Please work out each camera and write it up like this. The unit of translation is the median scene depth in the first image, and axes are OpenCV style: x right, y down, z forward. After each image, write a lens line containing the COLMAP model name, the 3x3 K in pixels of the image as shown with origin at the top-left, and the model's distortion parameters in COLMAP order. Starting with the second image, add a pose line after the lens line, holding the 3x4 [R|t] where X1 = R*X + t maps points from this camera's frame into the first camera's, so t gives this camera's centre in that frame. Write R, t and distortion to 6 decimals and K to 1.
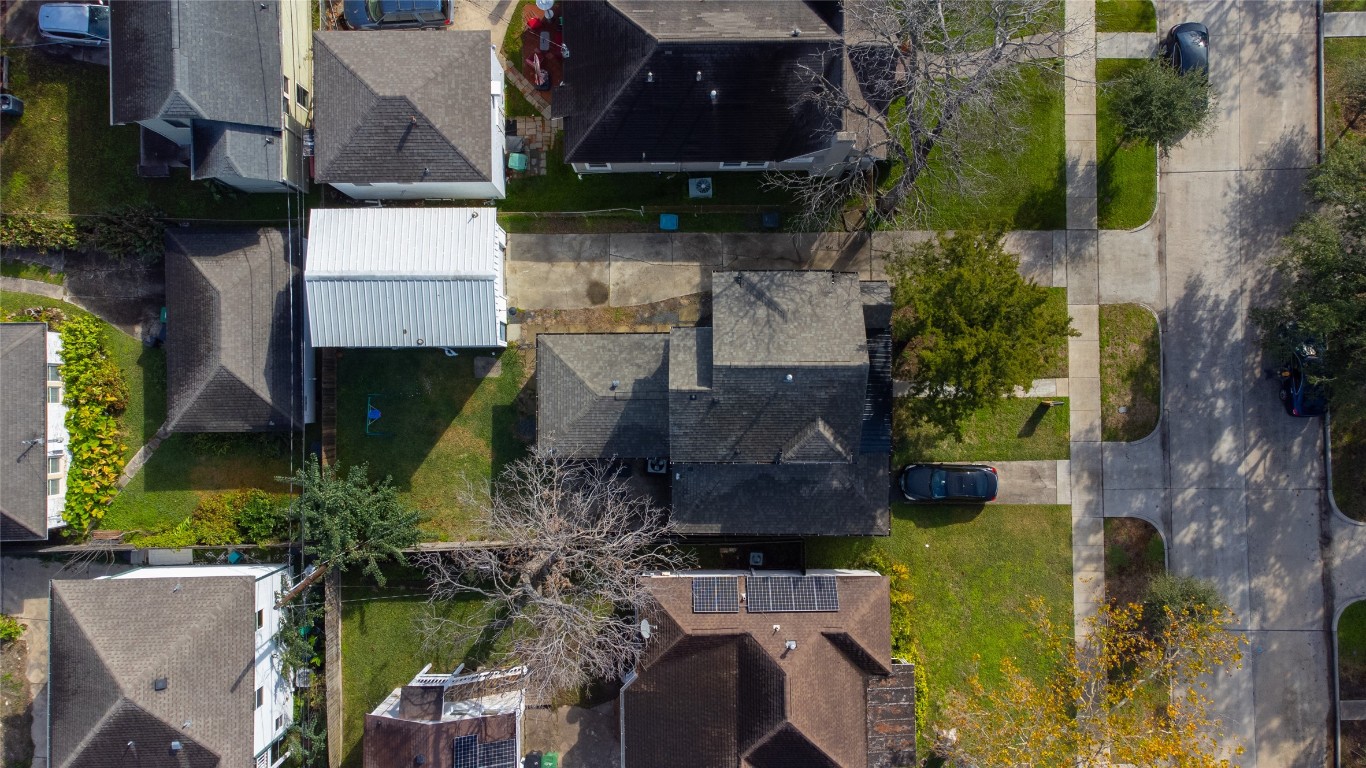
lens RADIAL K [[978.4, 0, 676.4], [0, 978.4, 379.5], [0, 0, 1]] dist [0.004877, 0.001676]
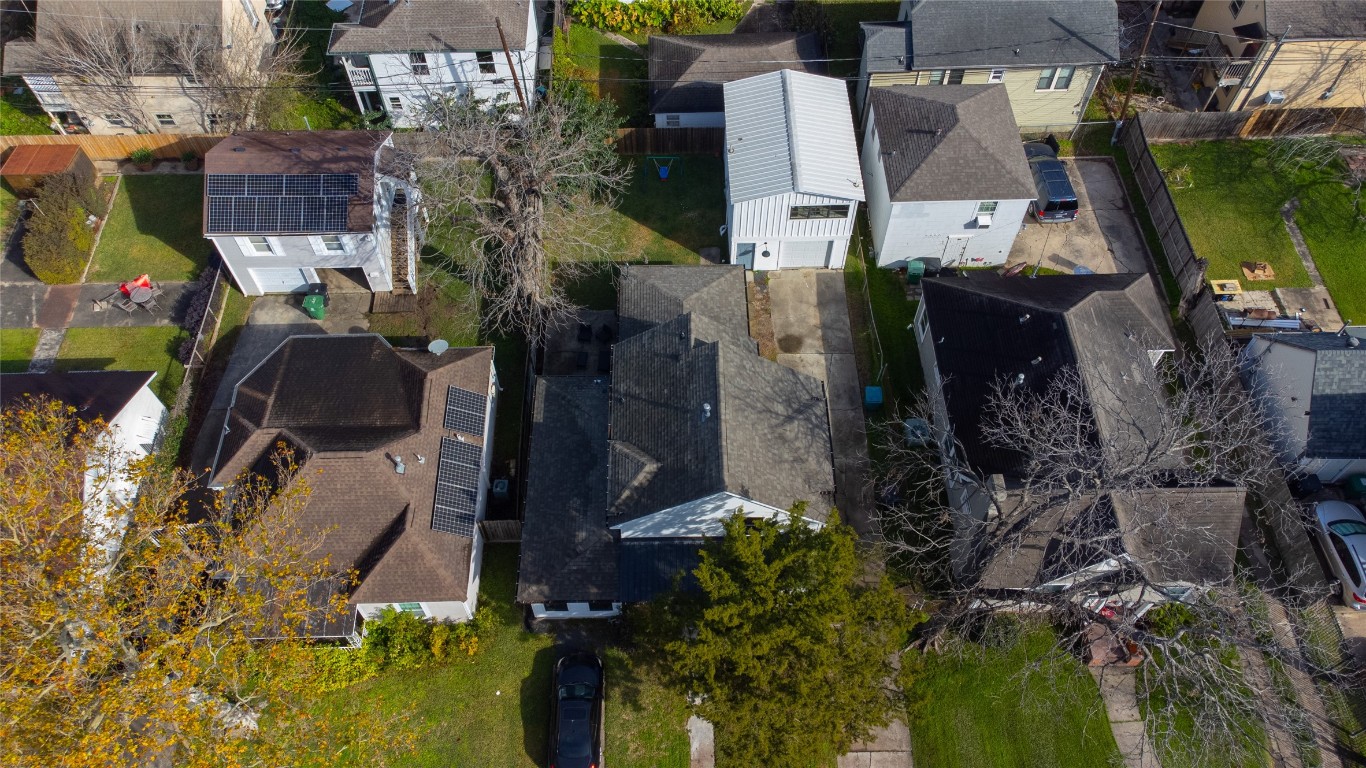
lens RADIAL K [[978.4, 0, 676.4], [0, 978.4, 379.5], [0, 0, 1]] dist [0.004877, 0.001676]
pose [[0.009470, 0.841175, -0.540680, 0.497198], [-0.999596, 0.022445, 0.017411, 0.008183], [0.026781, 0.540297, 0.841048, 0.220738]]
